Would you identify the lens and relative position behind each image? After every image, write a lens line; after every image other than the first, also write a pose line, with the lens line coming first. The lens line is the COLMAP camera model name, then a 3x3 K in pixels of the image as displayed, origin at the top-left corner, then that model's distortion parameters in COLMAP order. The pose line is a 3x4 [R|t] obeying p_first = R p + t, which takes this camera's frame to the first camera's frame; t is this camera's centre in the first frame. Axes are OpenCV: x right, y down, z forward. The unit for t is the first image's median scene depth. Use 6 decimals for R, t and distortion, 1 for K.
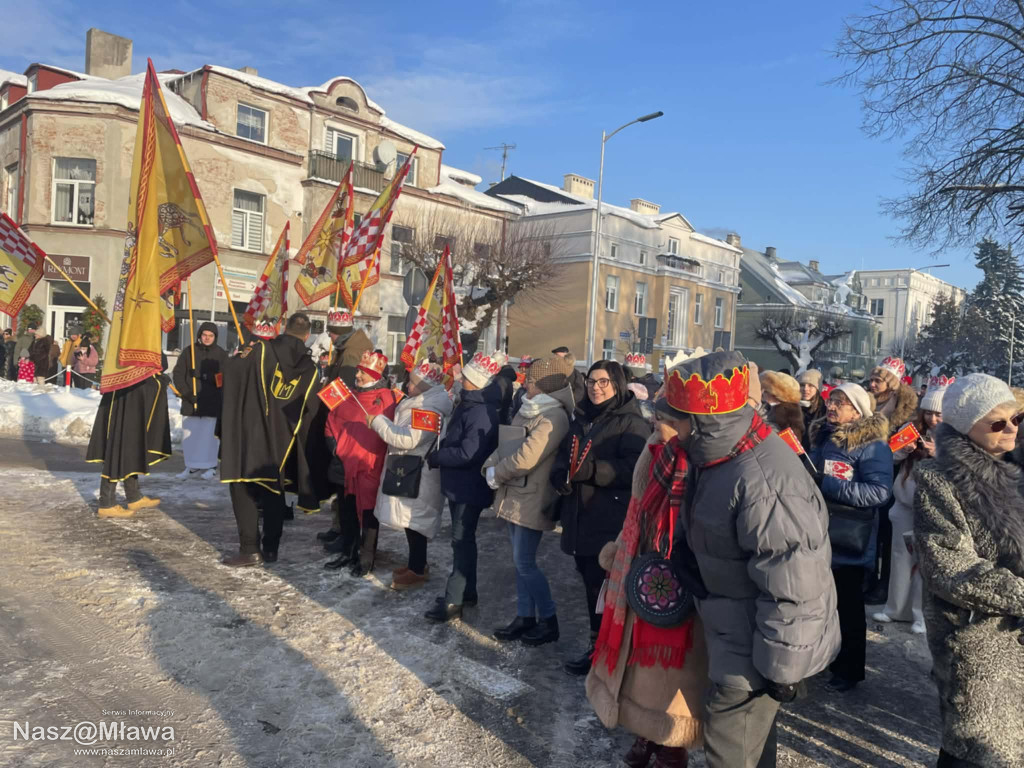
lens RADIAL K [[763.3, 0, 502.2], [0, 763.3, 370.5], [0, 0, 1]] dist [0.104308, -0.134013]
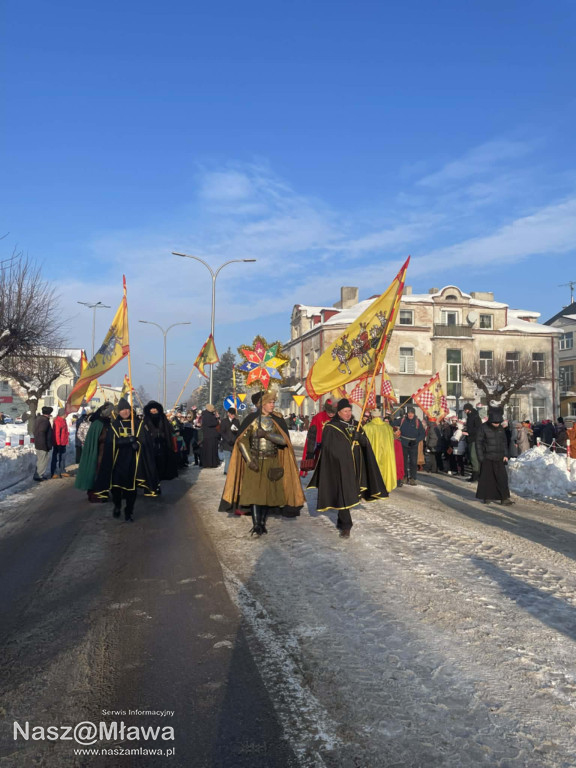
lens RADIAL K [[573.2, 0, 301.2], [0, 573.2, 378.6], [0, 0, 1]] dist [0.097321, -0.120022]
pose [[0.834165, -0.078998, -0.545828, 0.302280], [0.030020, 0.994725, -0.098090, 0.012036], [0.550698, 0.065437, 0.832136, -0.516478]]
